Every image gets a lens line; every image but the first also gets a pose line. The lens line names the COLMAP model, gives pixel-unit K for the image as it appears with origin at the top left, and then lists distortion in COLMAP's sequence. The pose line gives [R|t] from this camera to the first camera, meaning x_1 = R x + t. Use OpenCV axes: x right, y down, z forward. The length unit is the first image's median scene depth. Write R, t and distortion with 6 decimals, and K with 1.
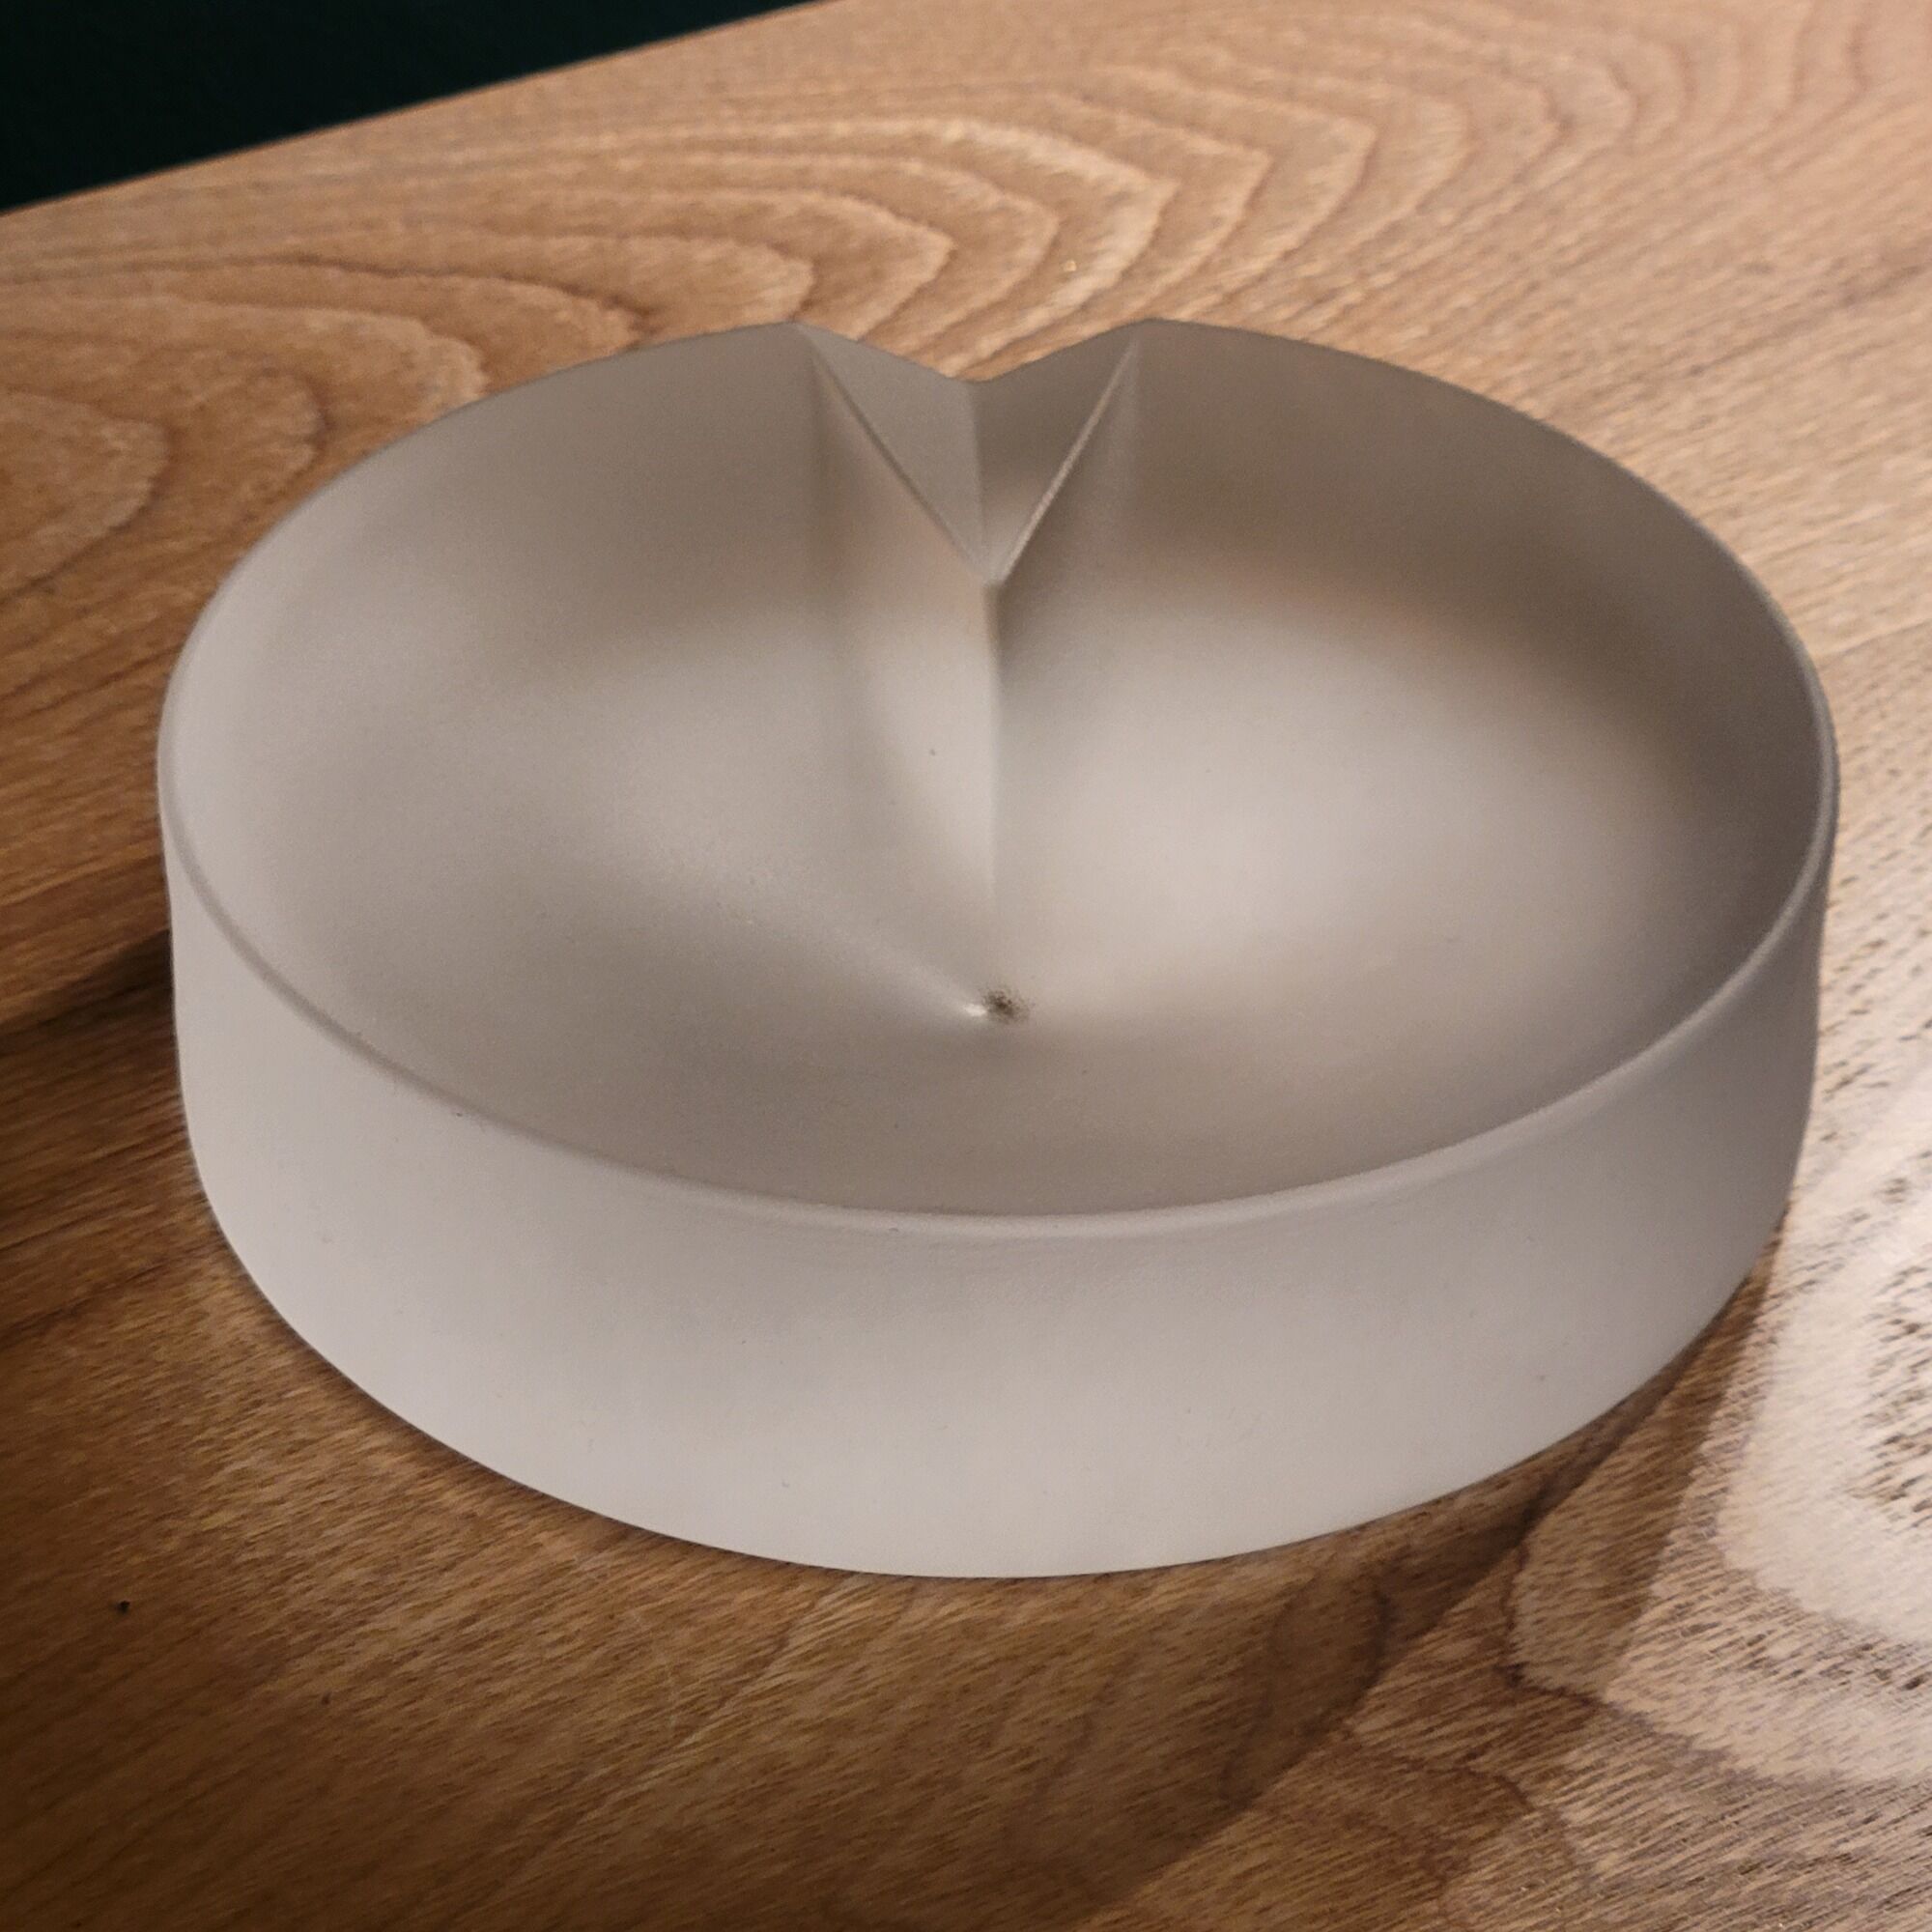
lens RADIAL K [[6094.3, 0, 1089.6], [0, 6094.3, 962.5], [0, 0, 1]] dist [0.035898, 0.680049]
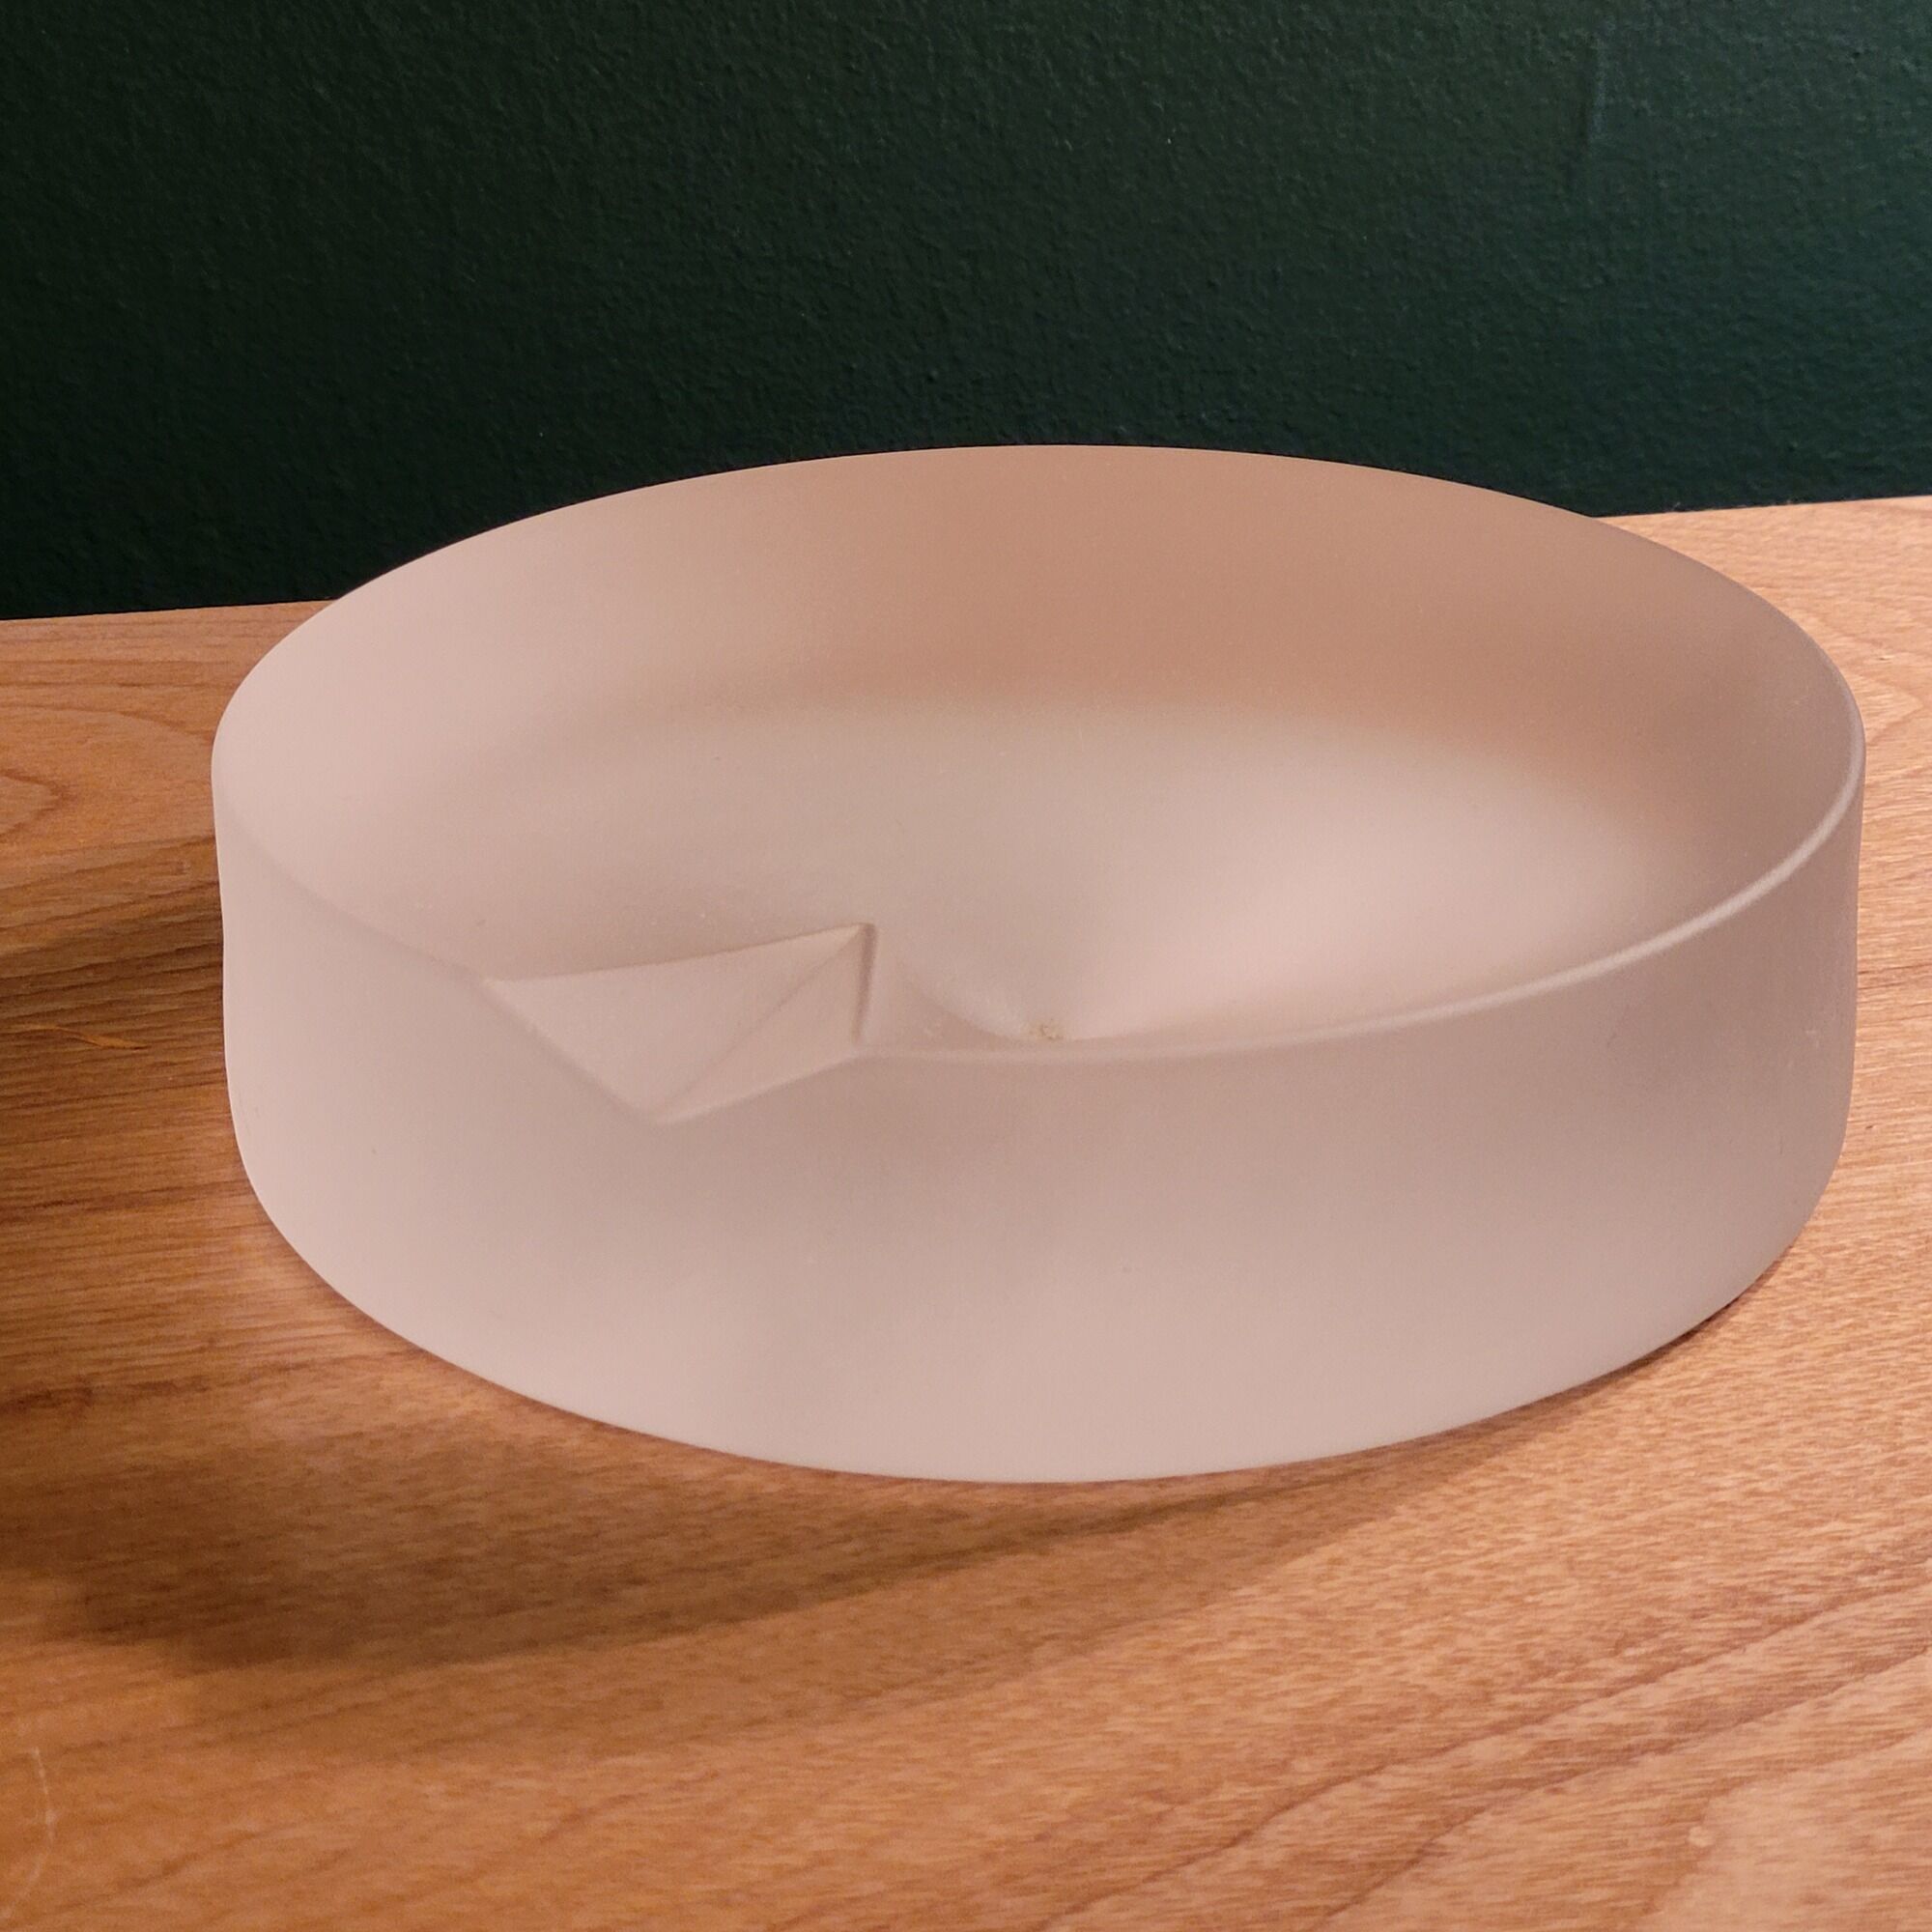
lens RADIAL K [[6094.3, 0, 1089.6], [0, 6094.3, 962.5], [0, 0, 1]] dist [0.035898, 0.680049]
pose [[0.923406, 0.140806, -0.357065, 0.285657], [-0.204931, 0.967451, -0.148465, 0.066703], [0.324538, 0.210267, 0.922205, 0.139129]]
